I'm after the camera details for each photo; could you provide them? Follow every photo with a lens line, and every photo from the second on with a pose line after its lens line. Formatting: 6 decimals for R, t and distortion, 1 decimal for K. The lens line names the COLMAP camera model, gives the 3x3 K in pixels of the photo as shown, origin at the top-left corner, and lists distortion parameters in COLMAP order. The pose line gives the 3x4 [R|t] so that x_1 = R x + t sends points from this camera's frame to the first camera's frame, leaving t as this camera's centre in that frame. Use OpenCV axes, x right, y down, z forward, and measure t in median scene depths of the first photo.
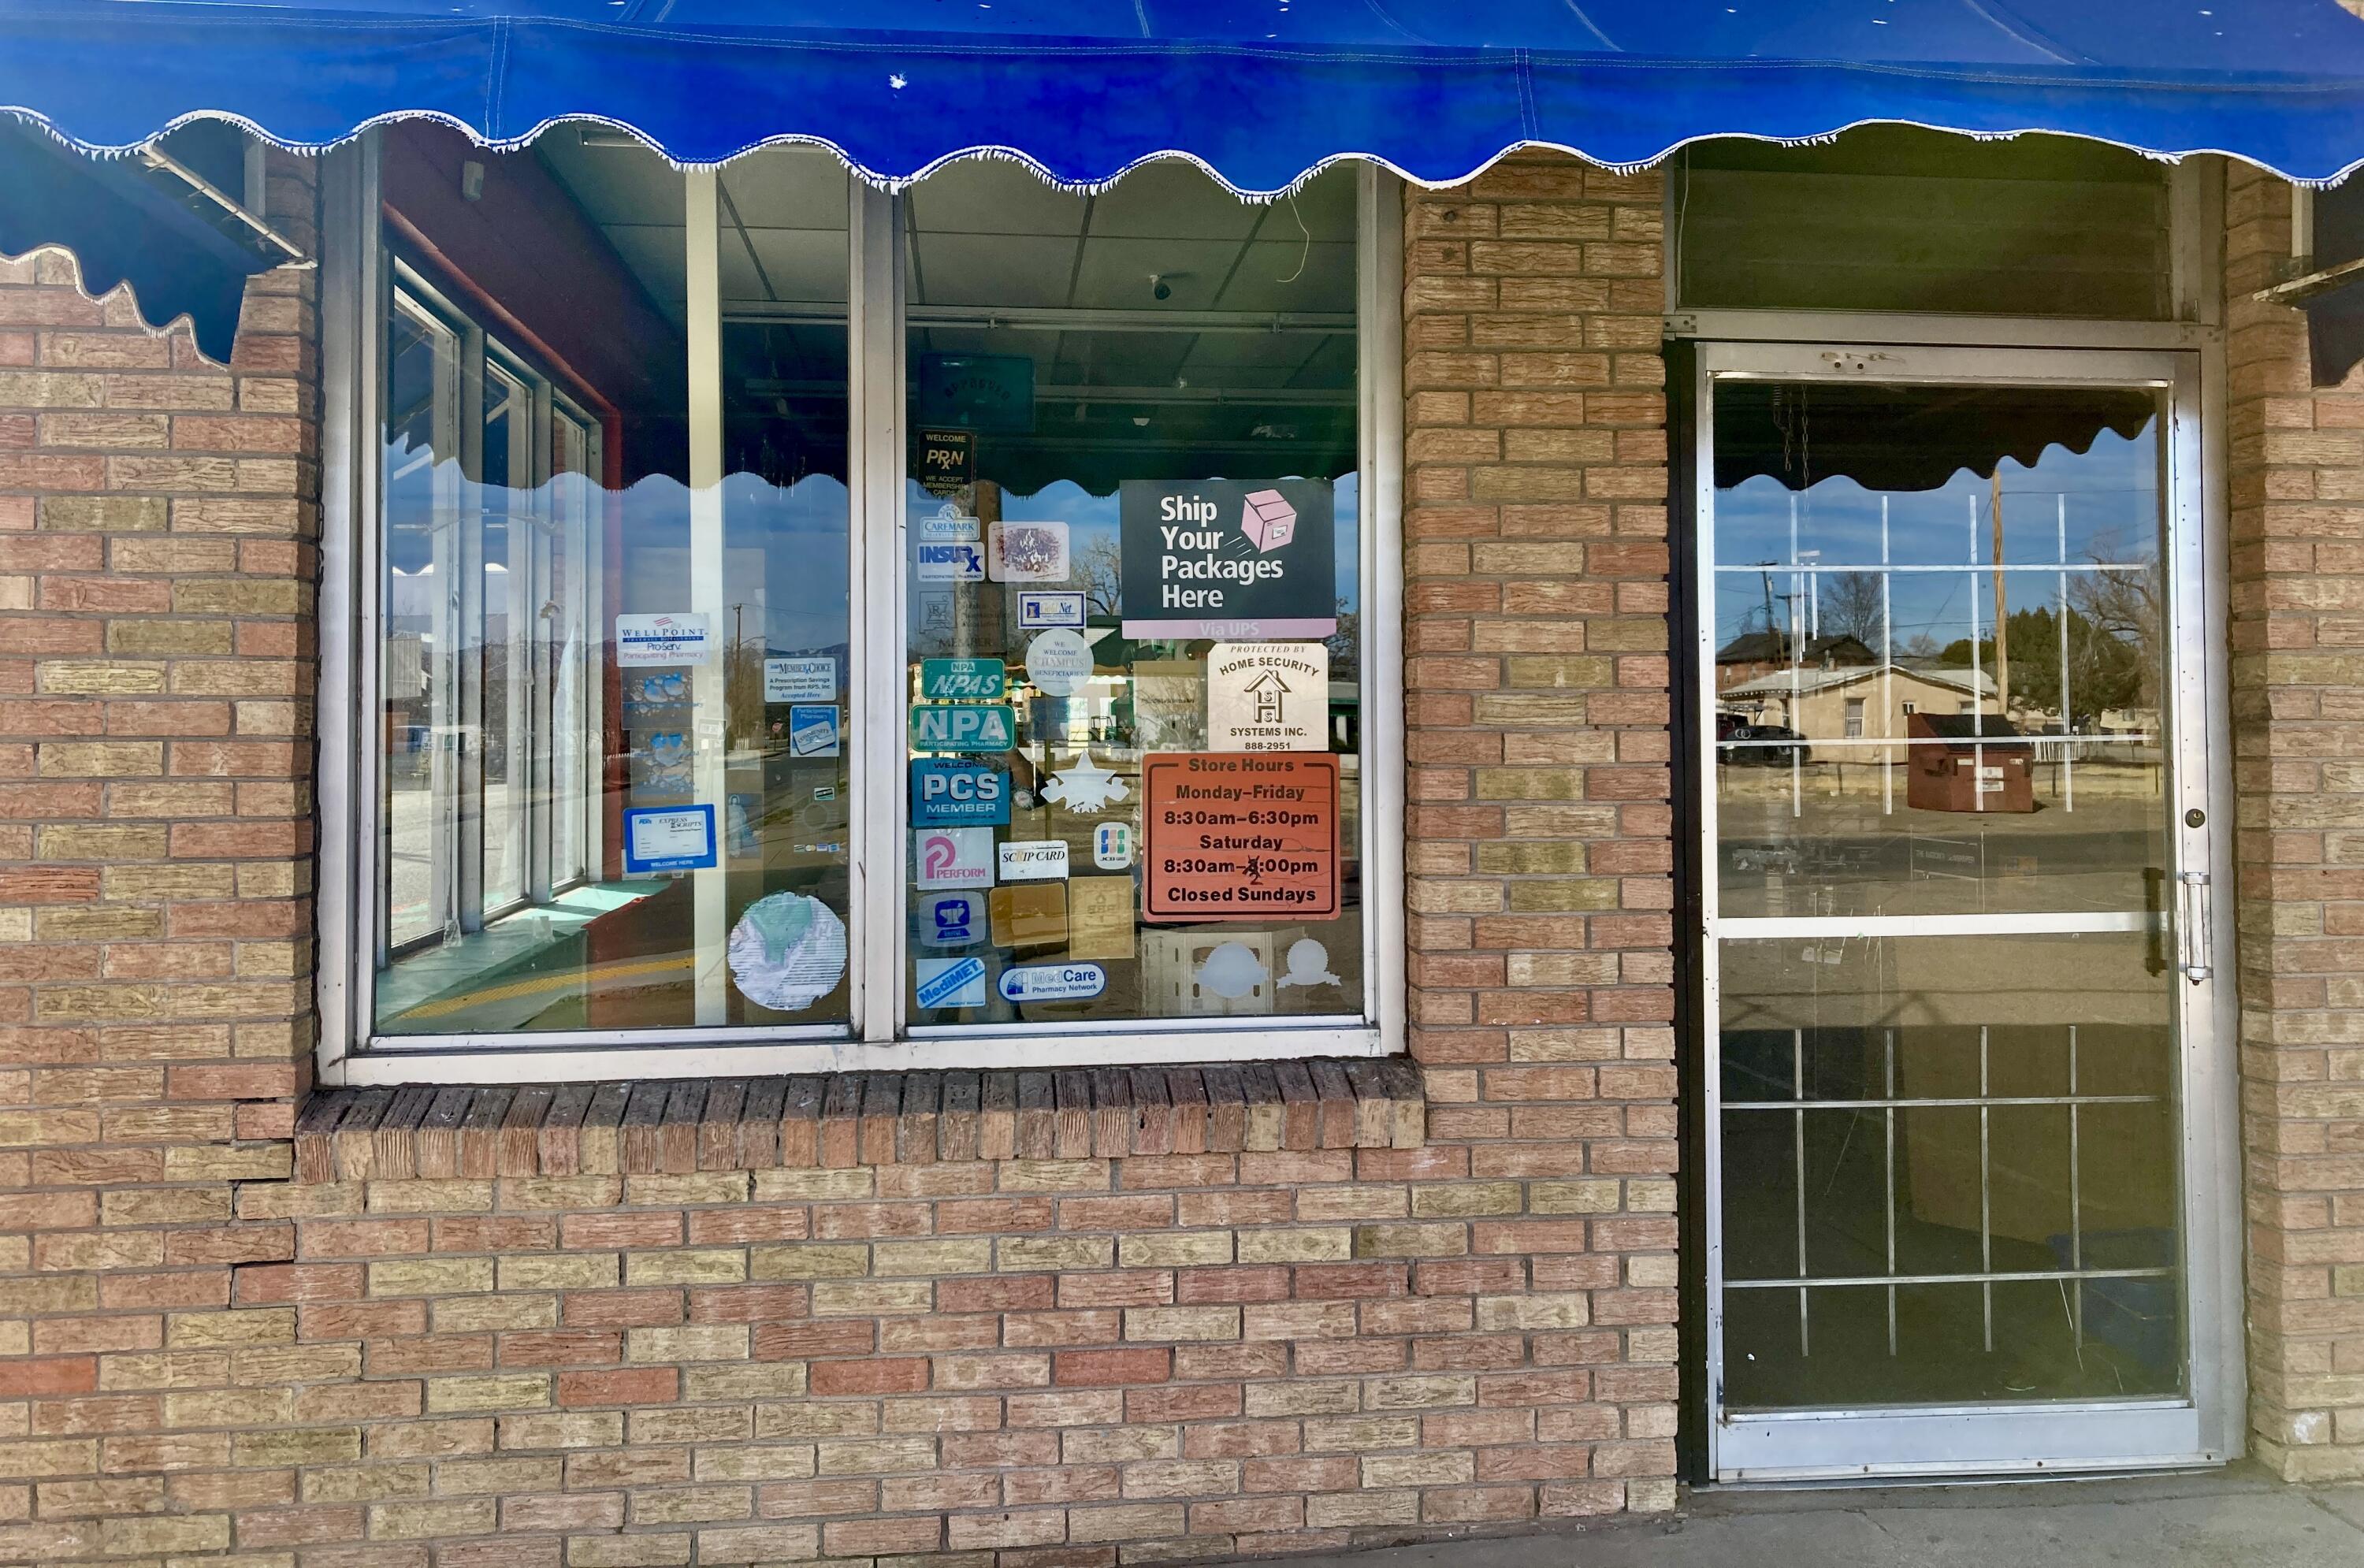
lens RADIAL K [[1878.2, 0, 1158.2], [0, 1878.2, 681.4], [0, 0, 1]] dist [0.027324, -0.024453]
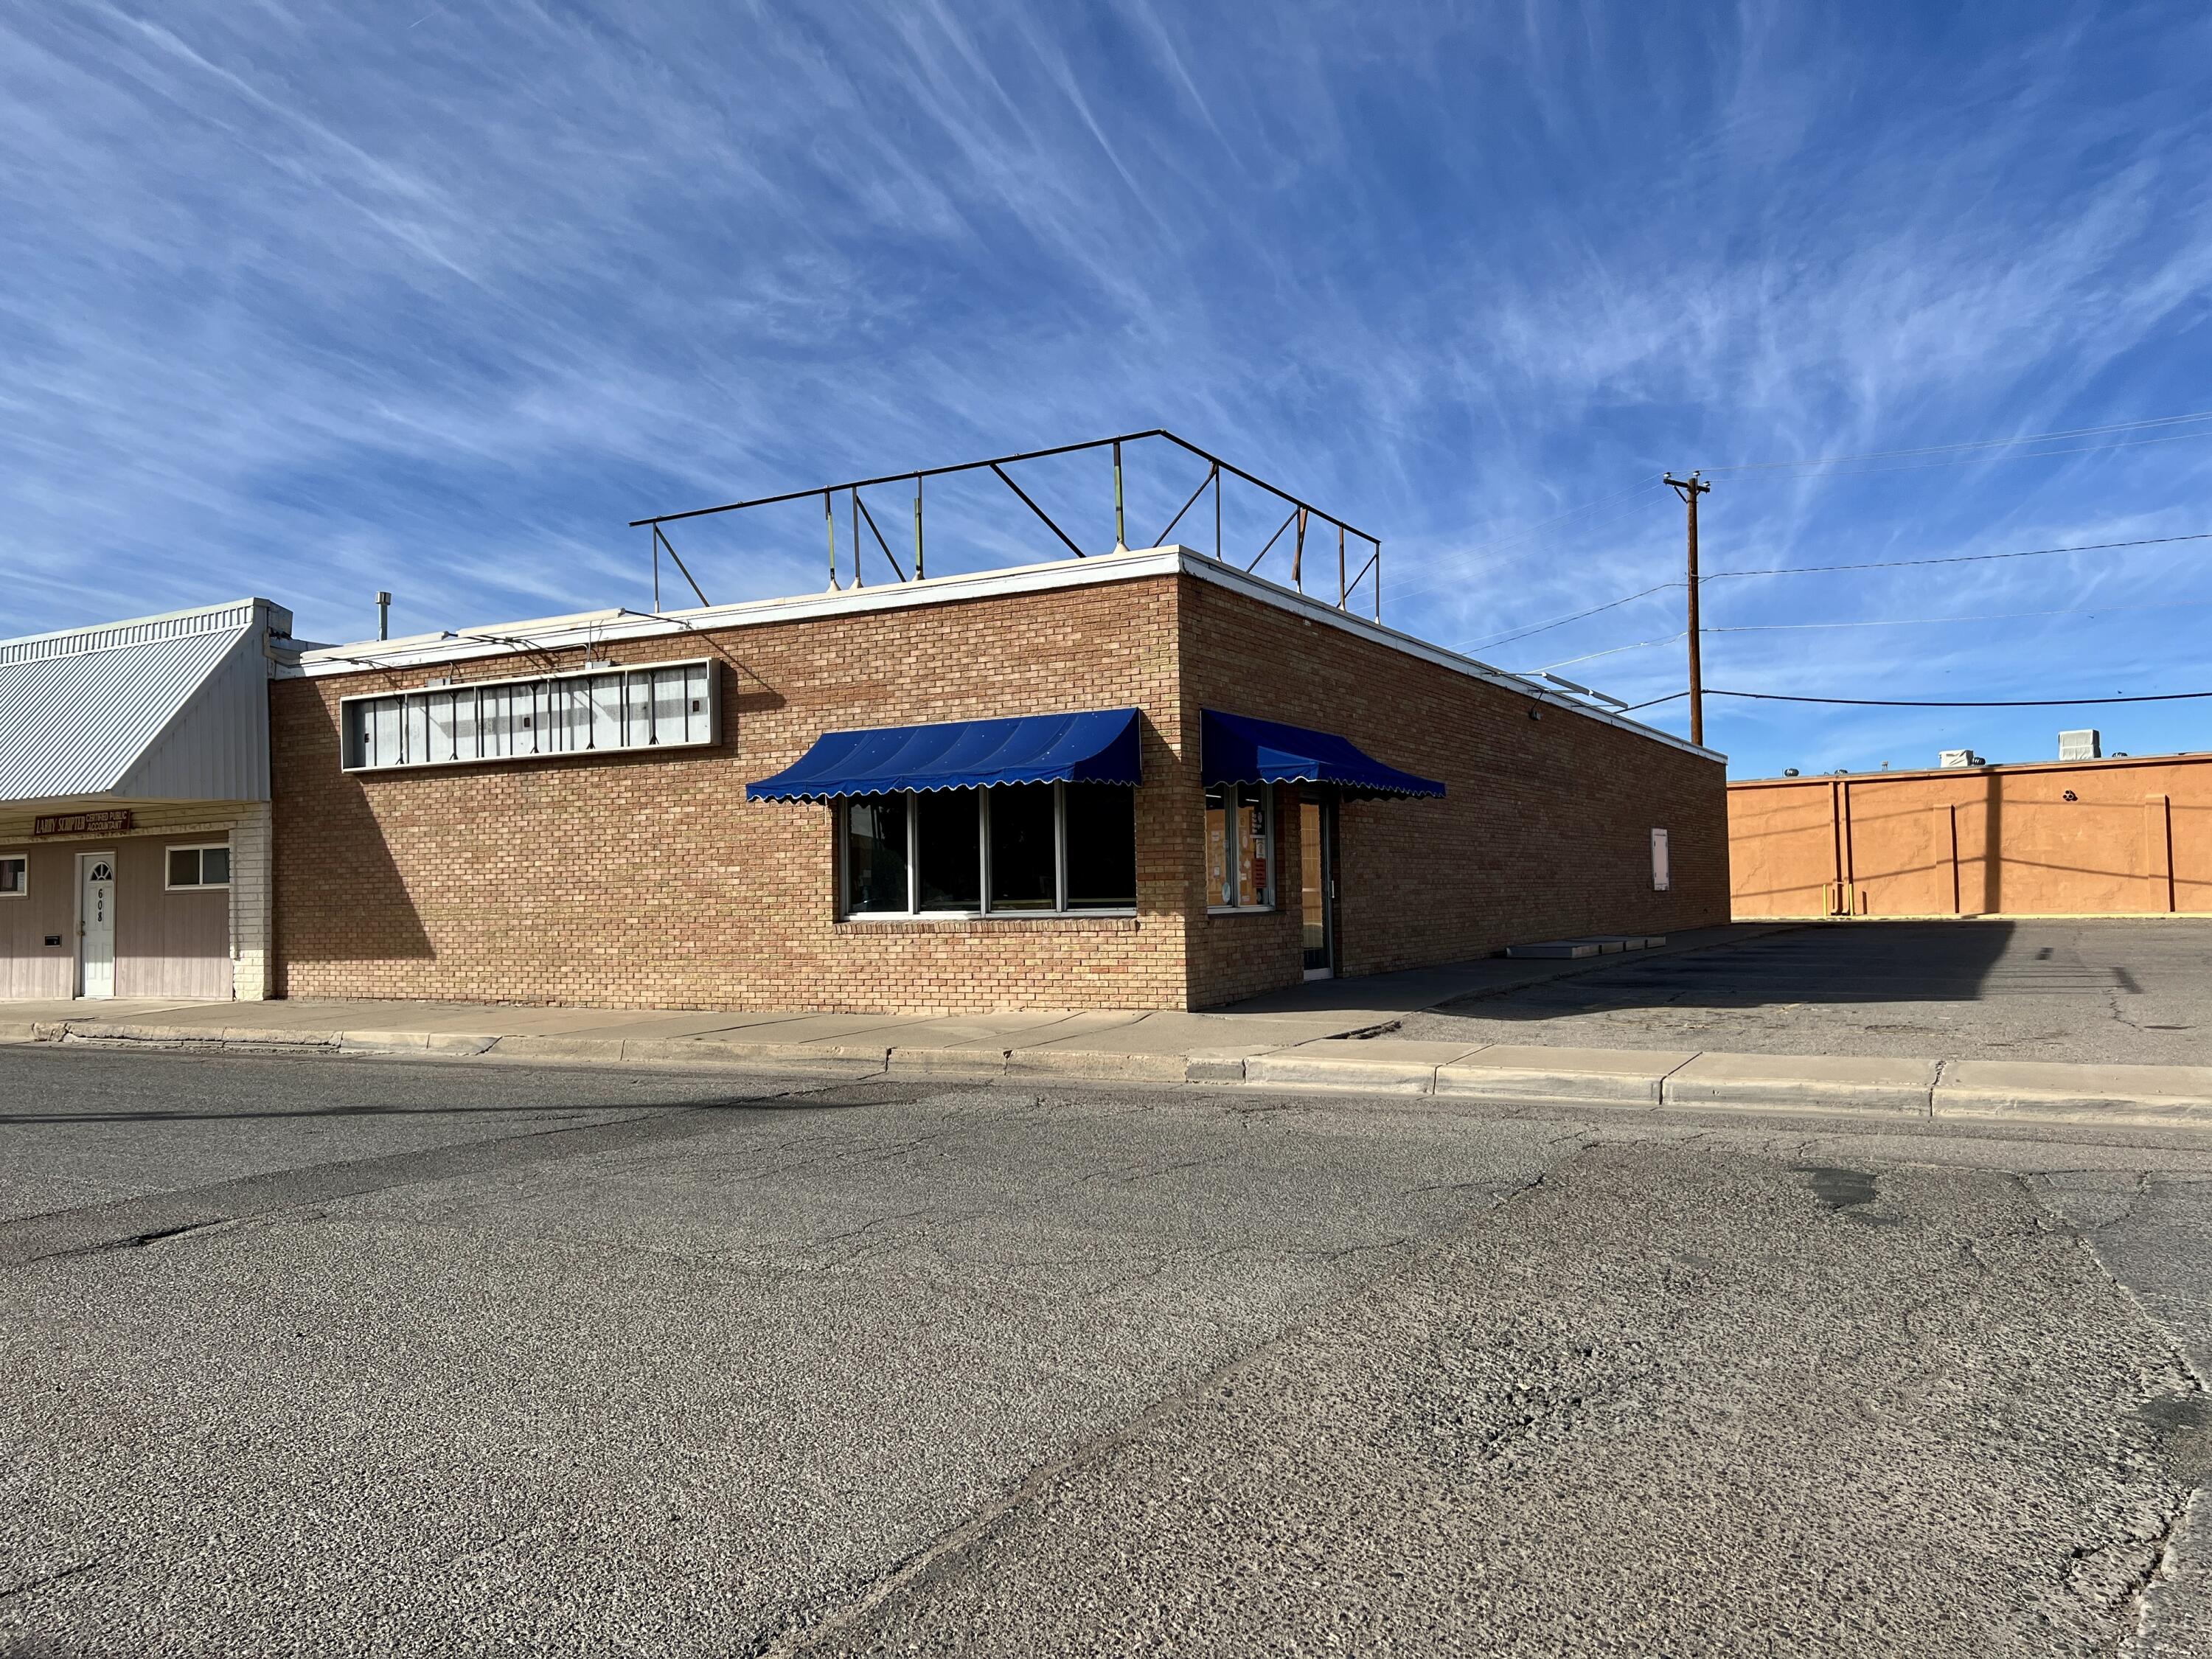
lens RADIAL K [[1694.1, 0, 1138.8], [0, 1694.1, 834.6], [0, 0, 1]] dist [0.093644, -0.105887]
pose [[0.553862, 0.026613, 0.832183, -4.689642], [-0.002387, 0.999536, -0.030376, 0.128882], [-0.832605, 0.014838, 0.553668, -1.623069]]
